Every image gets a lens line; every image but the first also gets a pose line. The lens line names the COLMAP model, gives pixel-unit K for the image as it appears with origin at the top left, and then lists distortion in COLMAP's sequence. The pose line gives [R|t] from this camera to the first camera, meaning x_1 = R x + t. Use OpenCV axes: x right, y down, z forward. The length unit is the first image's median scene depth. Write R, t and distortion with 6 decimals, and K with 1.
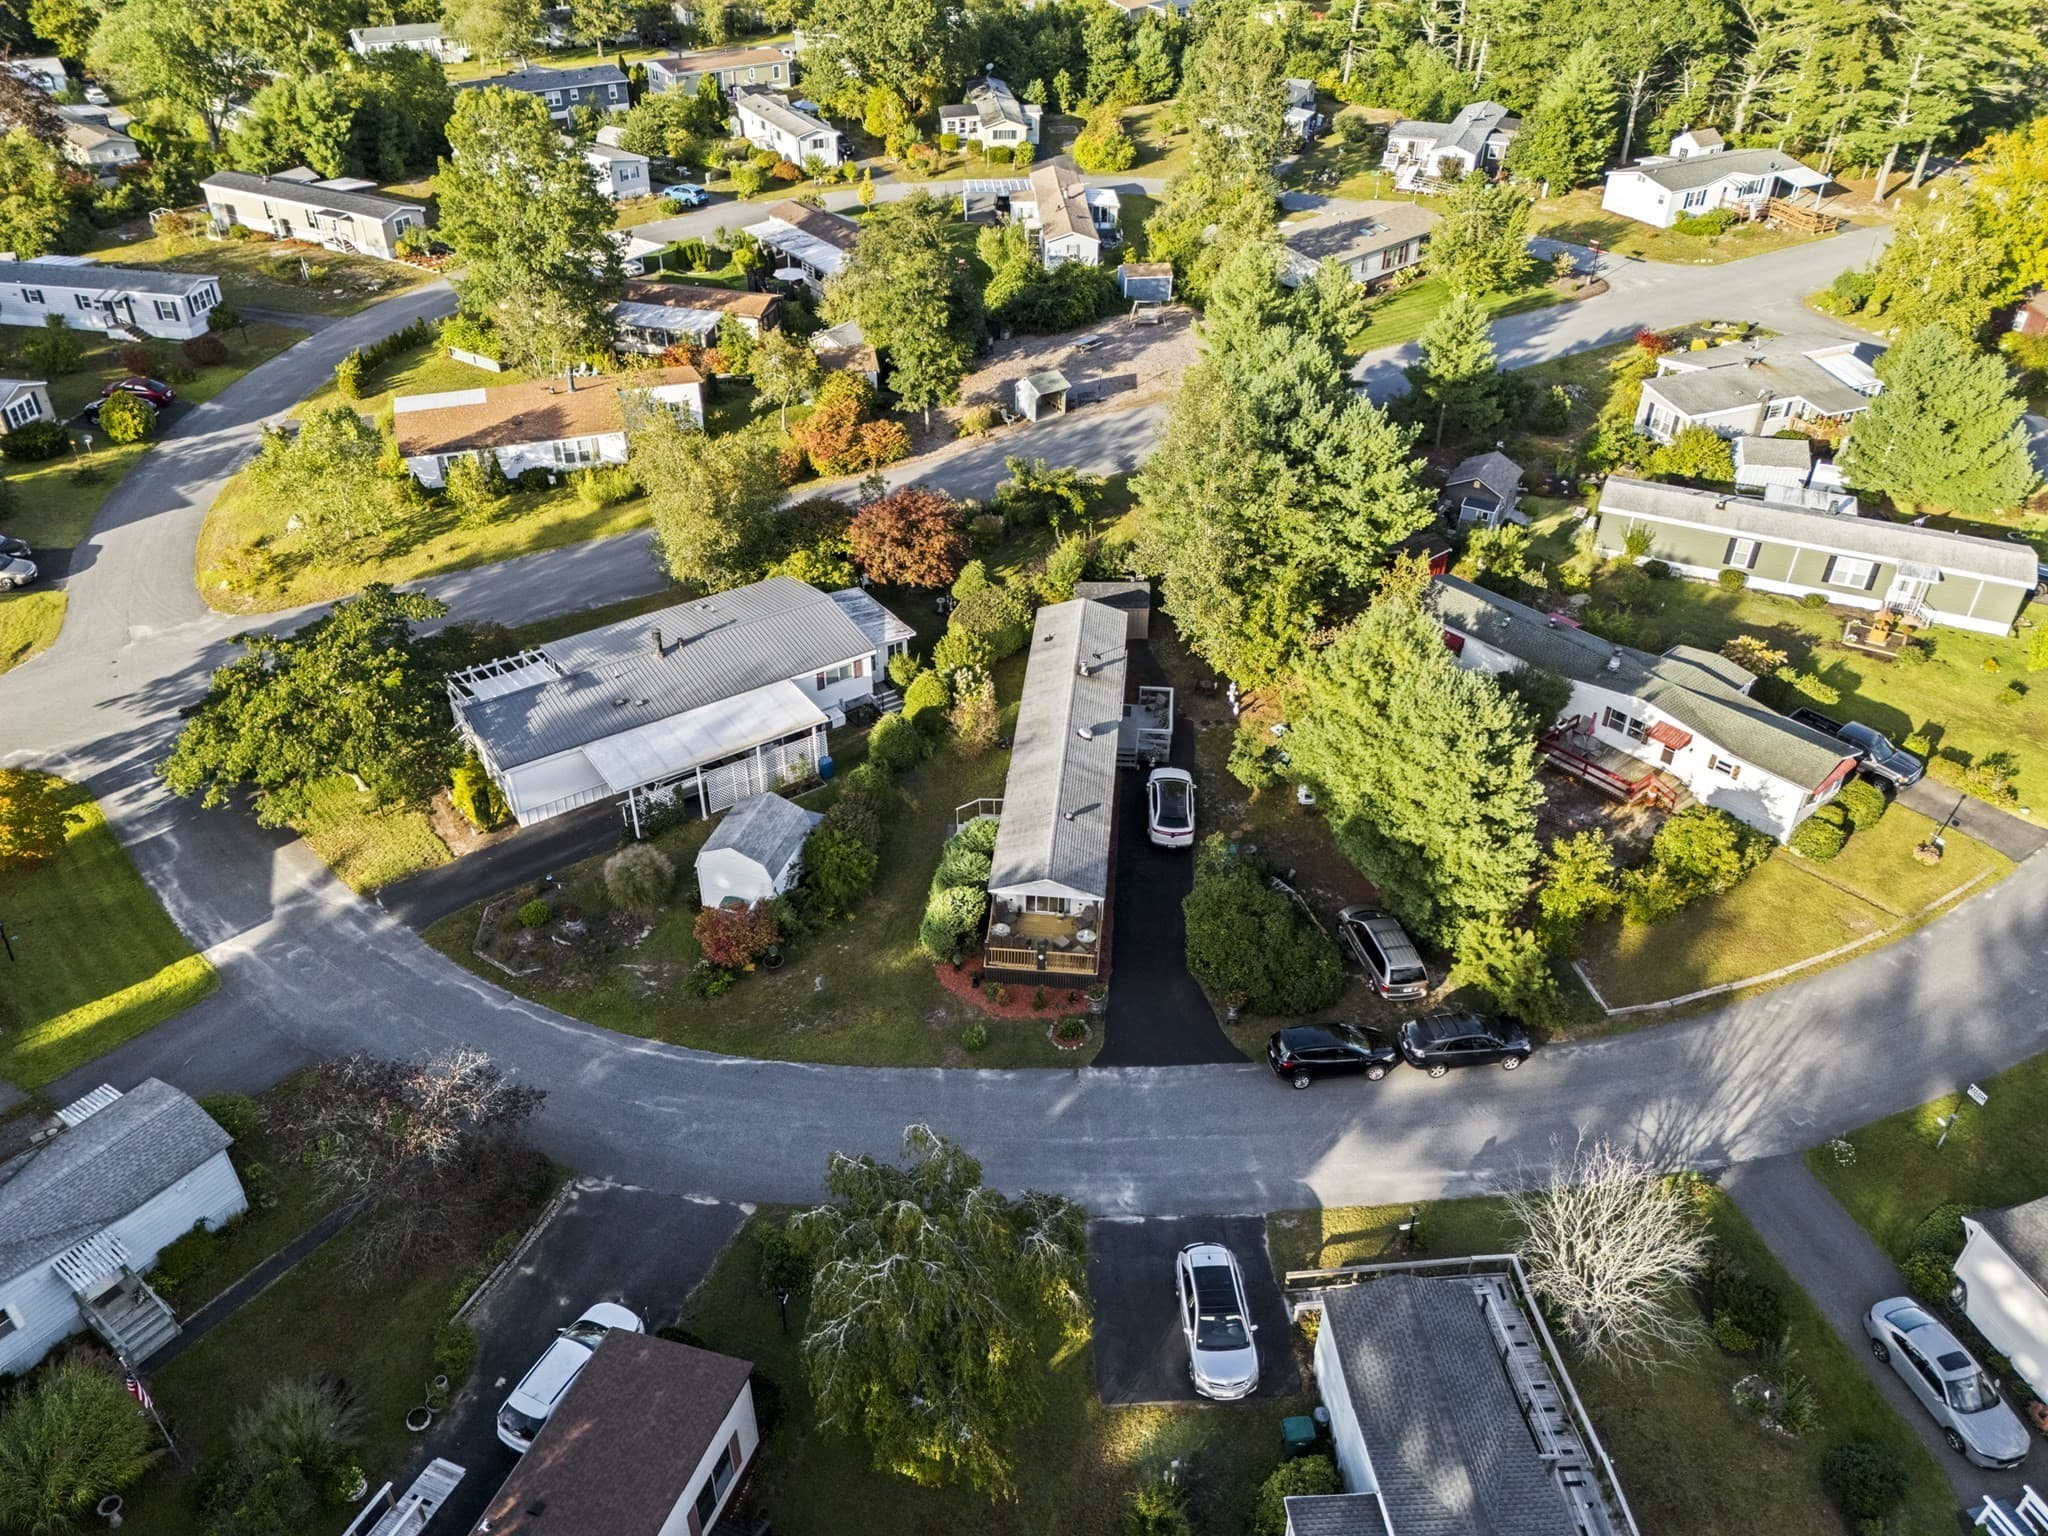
lens RADIAL K [[1507.9, 0, 1024.0], [0, 1507.9, 768.0], [0, 0, 1]] dist [0.043710, -0.030762]
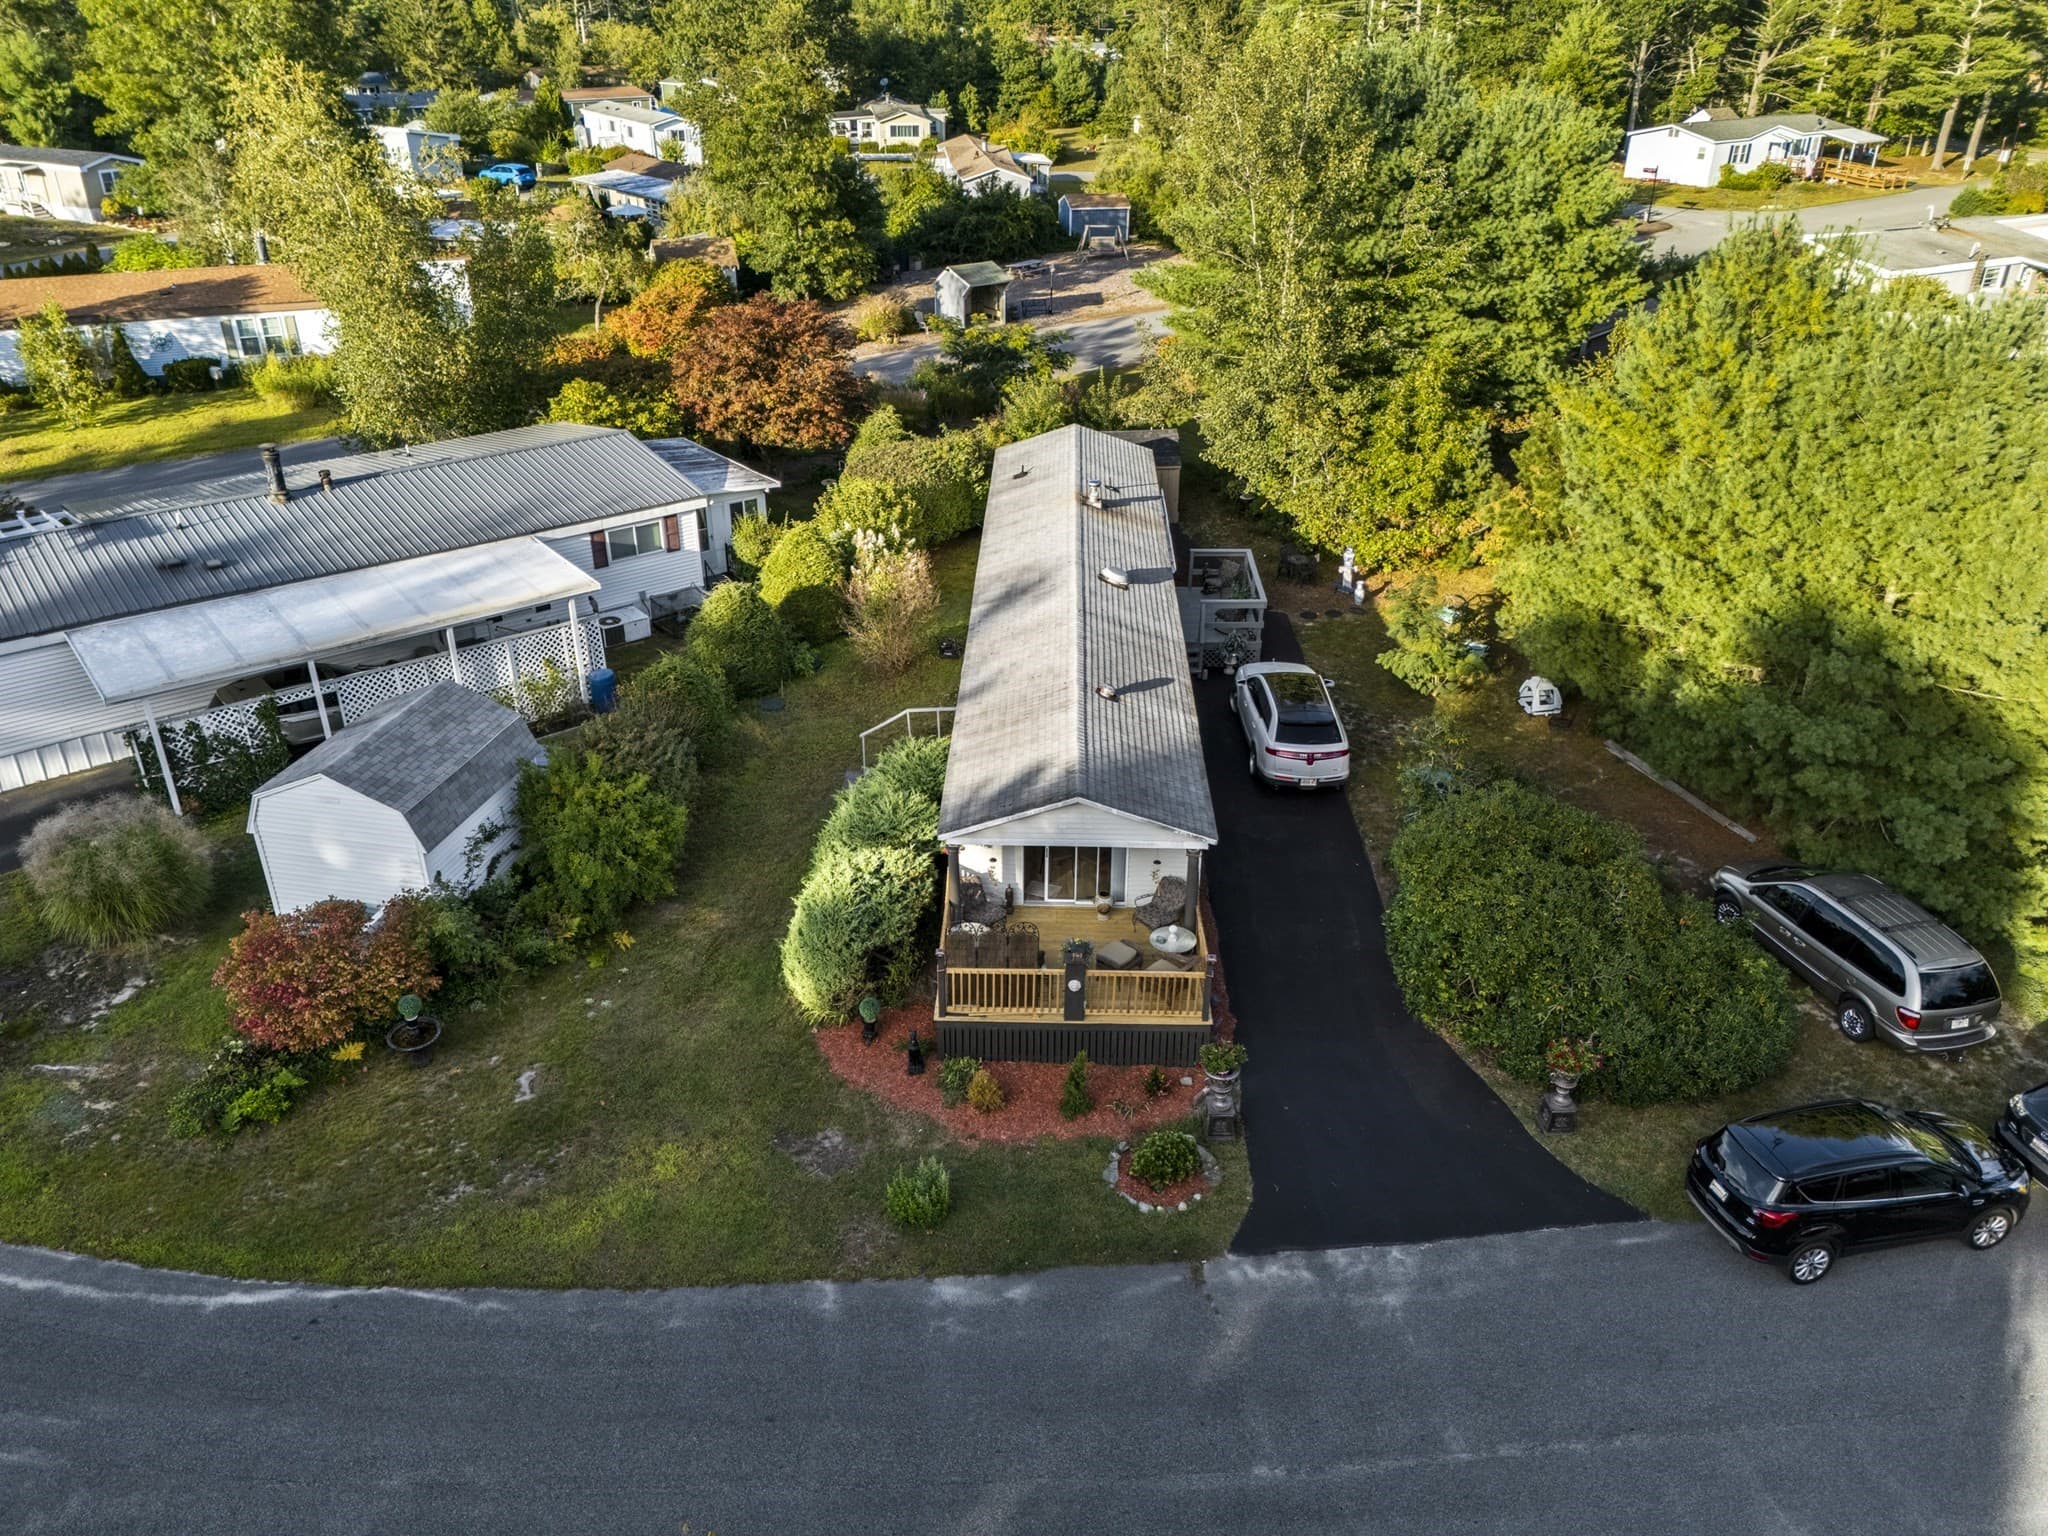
lens RADIAL K [[1507.9, 0, 1024.0], [0, 1507.9, 768.0], [0, 0, 1]] dist [0.043710, -0.030762]
pose [[0.997609, -0.038546, 0.057370, -0.018103], [0.045809, 0.990294, -0.131221, 0.092774], [-0.051755, 0.133535, 0.989692, 0.454259]]
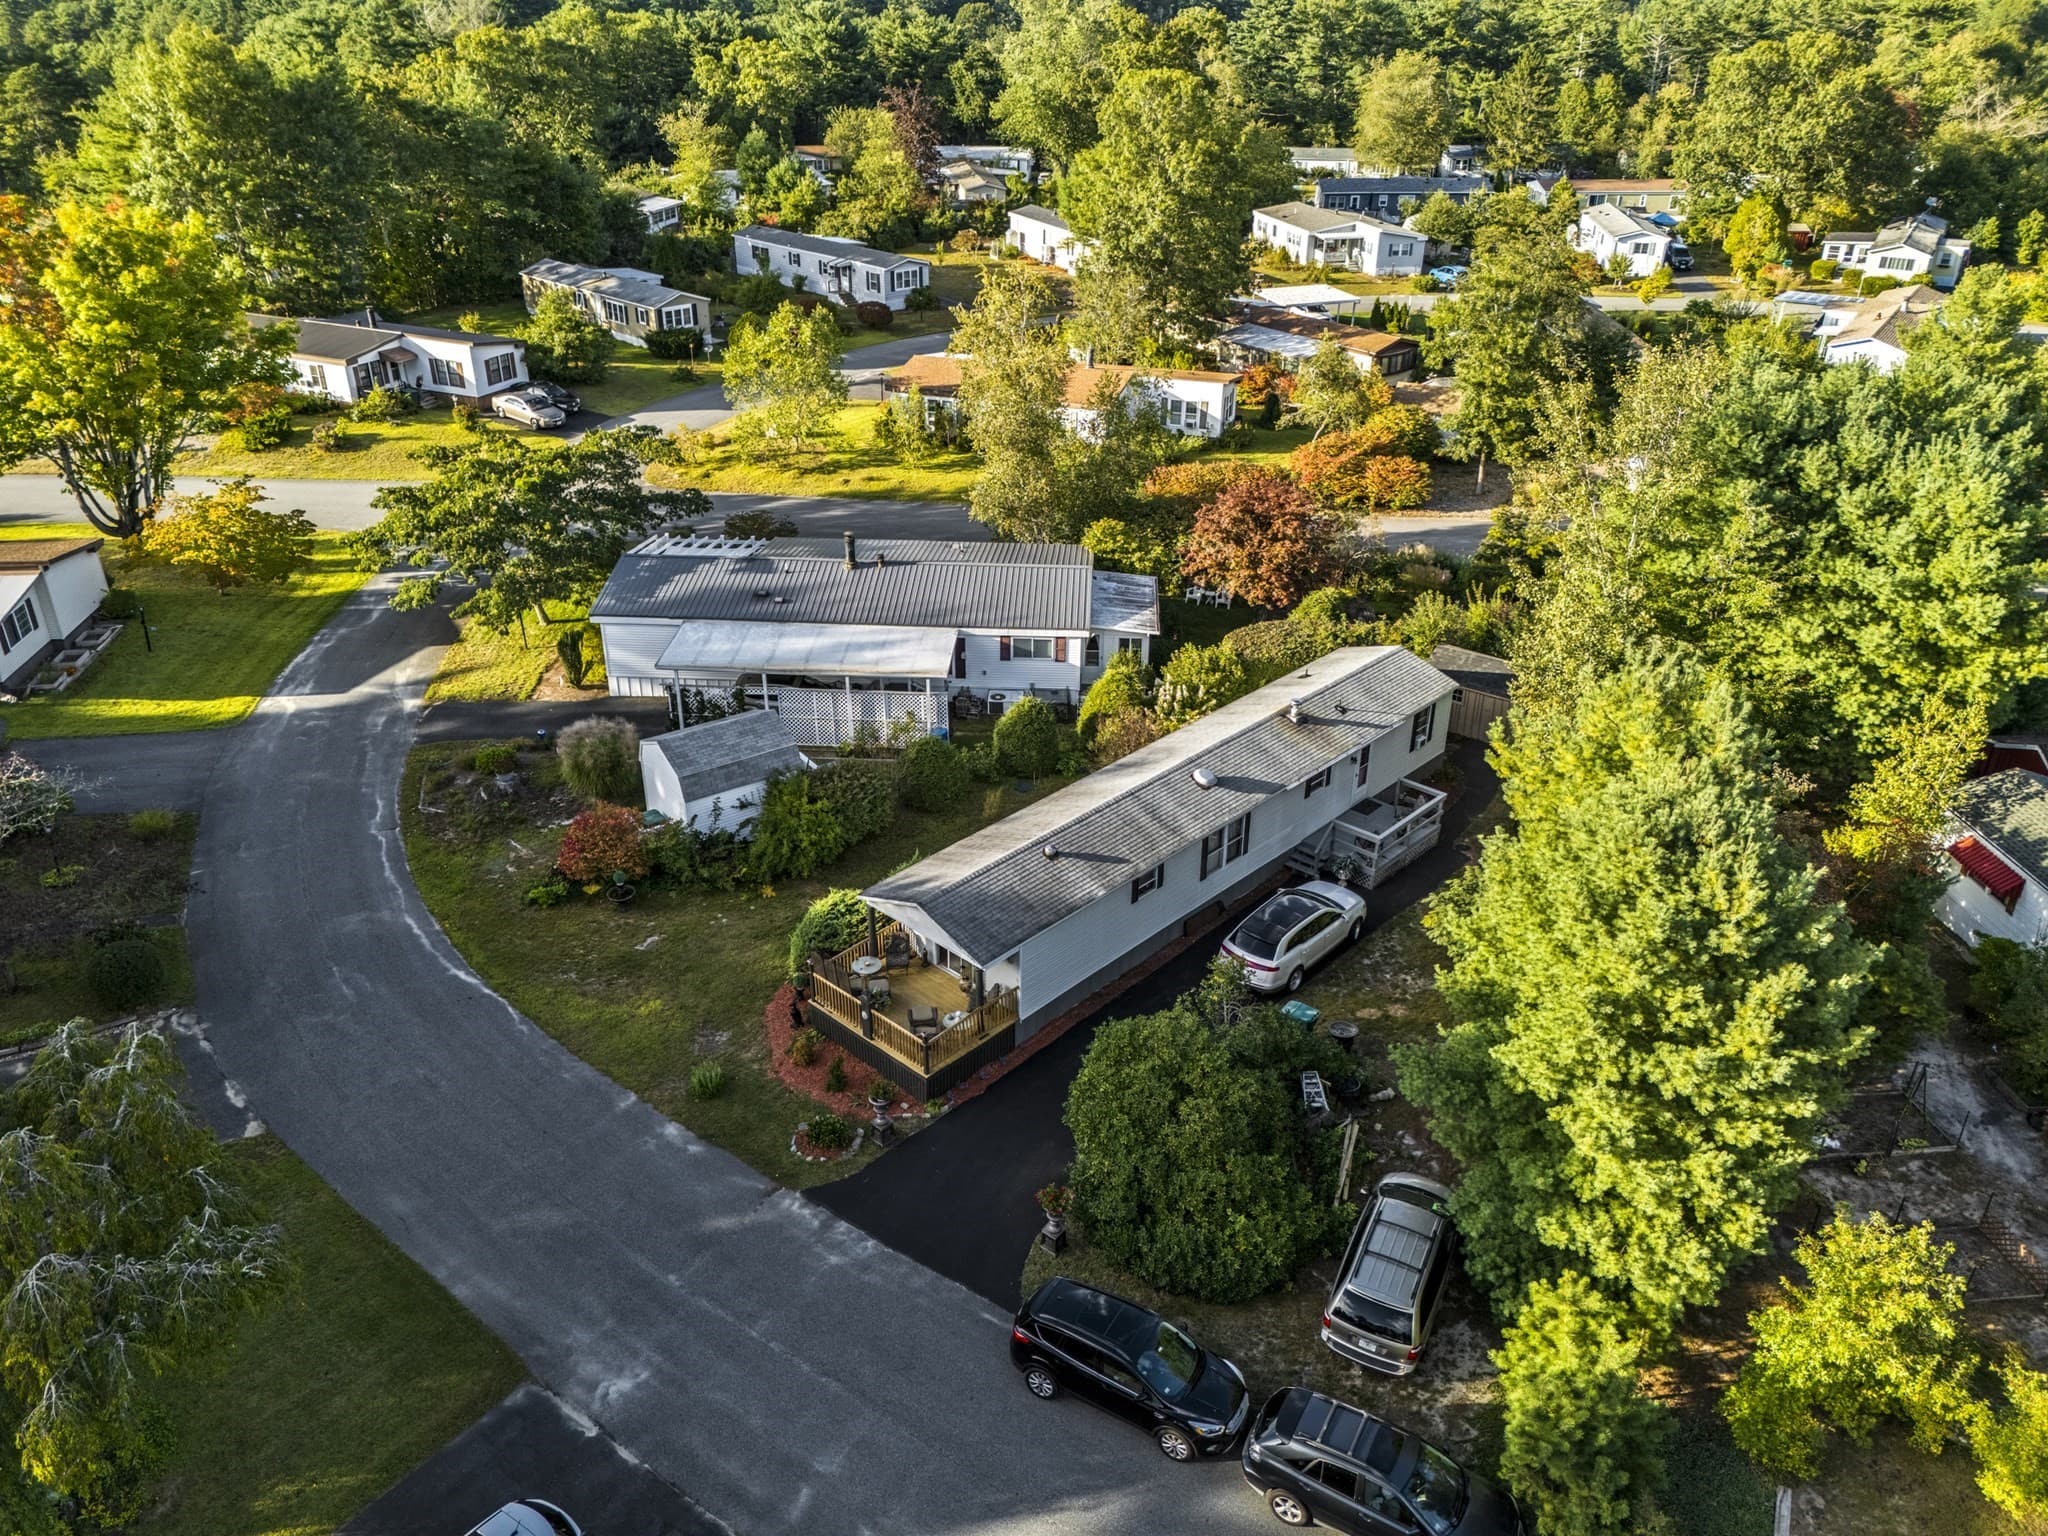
lens RADIAL K [[1507.9, 0, 1024.0], [0, 1507.9, 768.0], [0, 0, 1]] dist [0.043710, -0.030762]
pose [[0.785434, 0.280891, -0.551538, 0.298222], [-0.355236, 0.934293, -0.030061, 0.017738], [0.506854, 0.219537, 0.833608, 0.369153]]
